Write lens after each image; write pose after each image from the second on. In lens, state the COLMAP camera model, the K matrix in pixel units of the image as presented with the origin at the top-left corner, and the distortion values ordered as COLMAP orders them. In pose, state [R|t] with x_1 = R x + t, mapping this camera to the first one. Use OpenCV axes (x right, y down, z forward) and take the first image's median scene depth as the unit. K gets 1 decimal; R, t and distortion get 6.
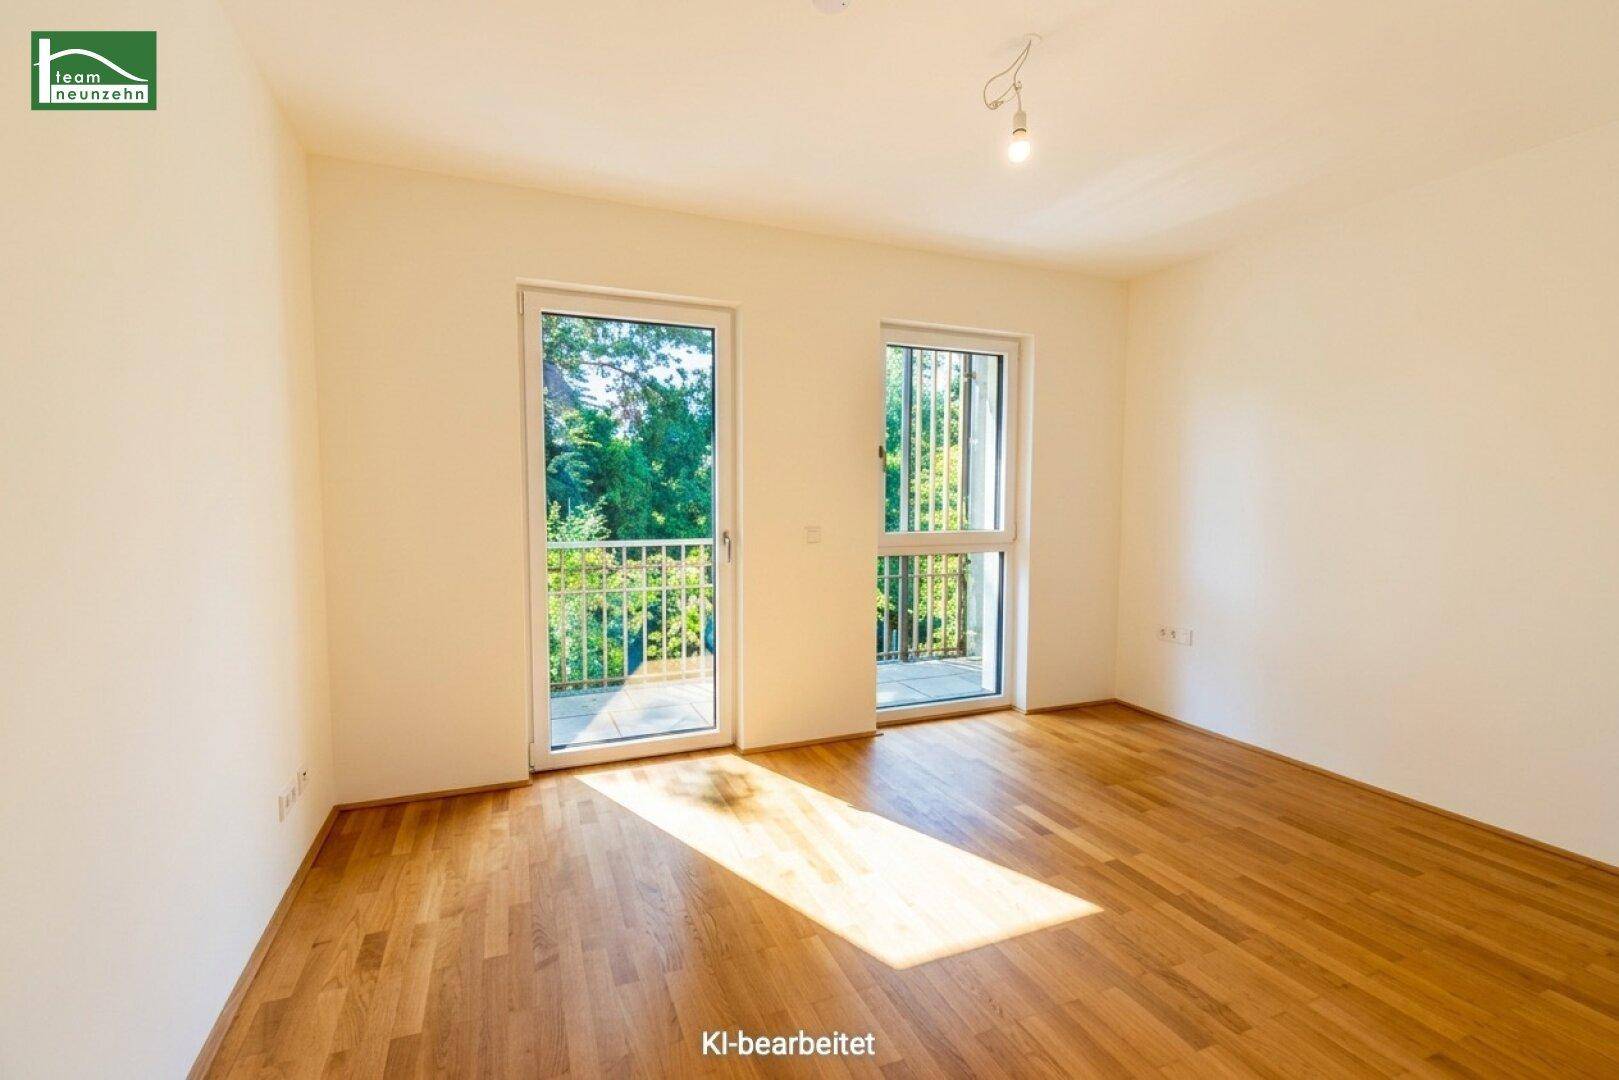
lens RADIAL K [[696.0, 0, 805.4], [0, 696.0, 556.9], [0, 0, 1]] dist [0.002498, -0.015846]
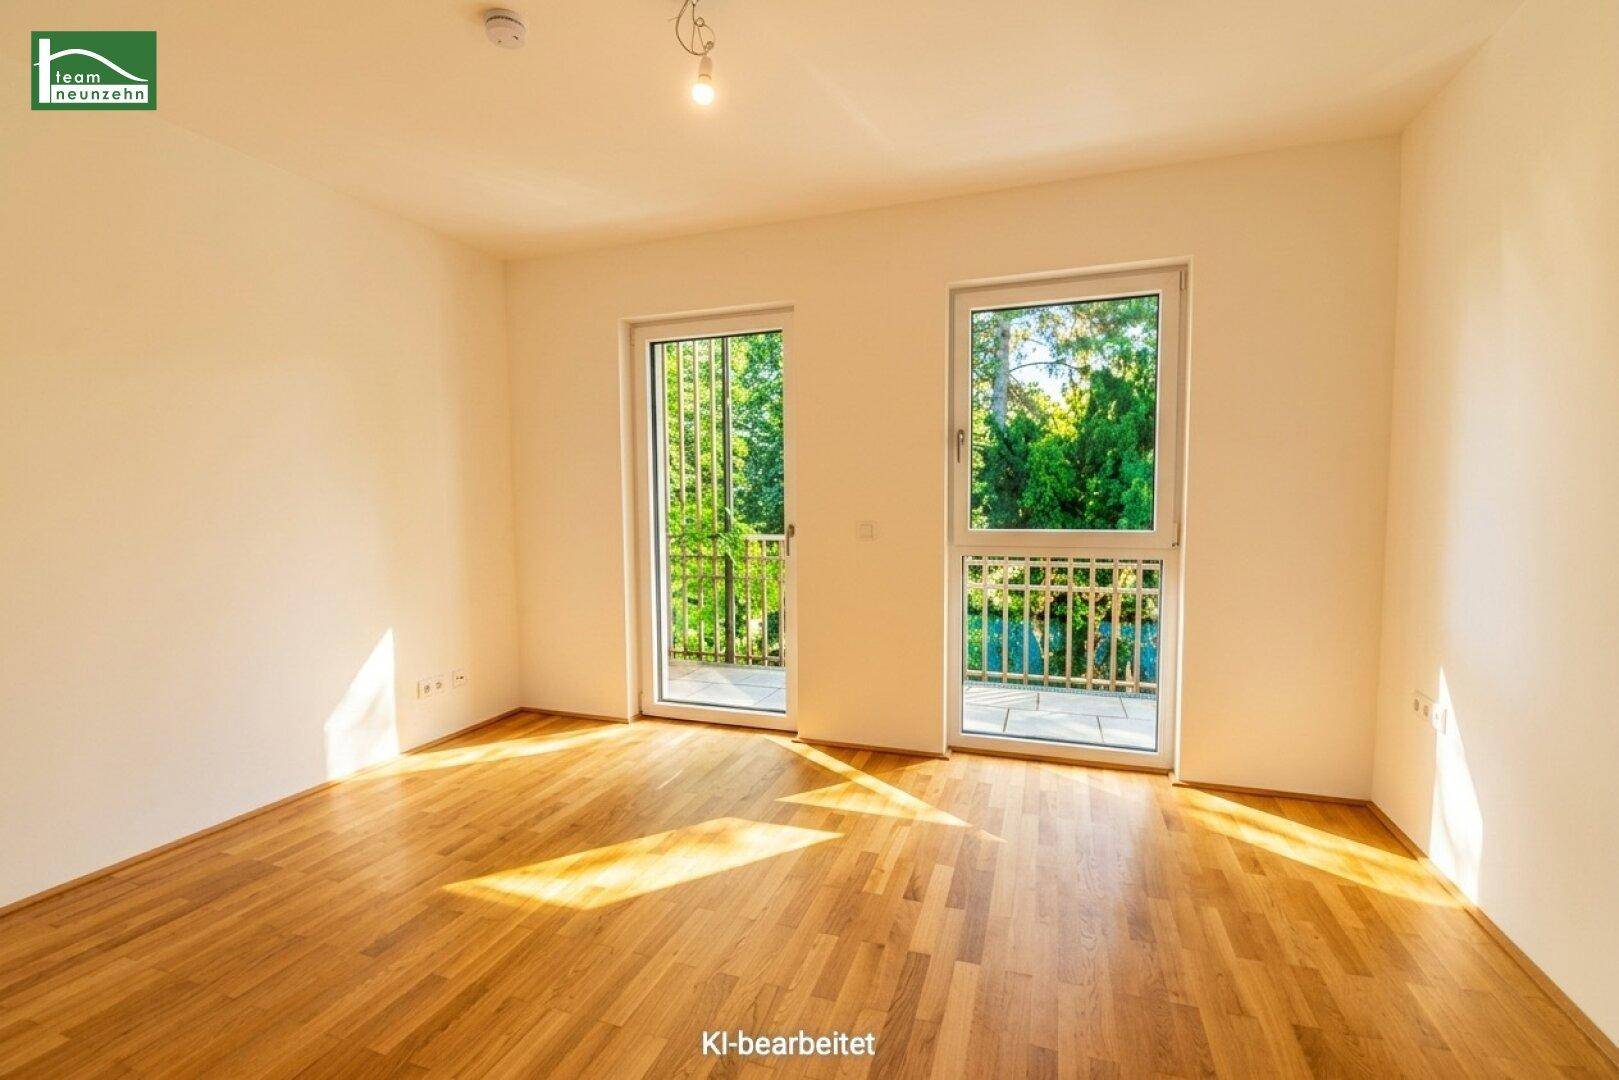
lens RADIAL K [[694.9, 0, 814.7], [0, 694.9, 594.1], [0, 0, 1]] dist [-0.001090, -0.000214]
pose [[0.749251, 0.082472, -0.657131, 0.571070], [-0.042102, 0.996141, 0.077015, -0.018310], [0.660946, -0.030037, 0.749832, 0.229074]]
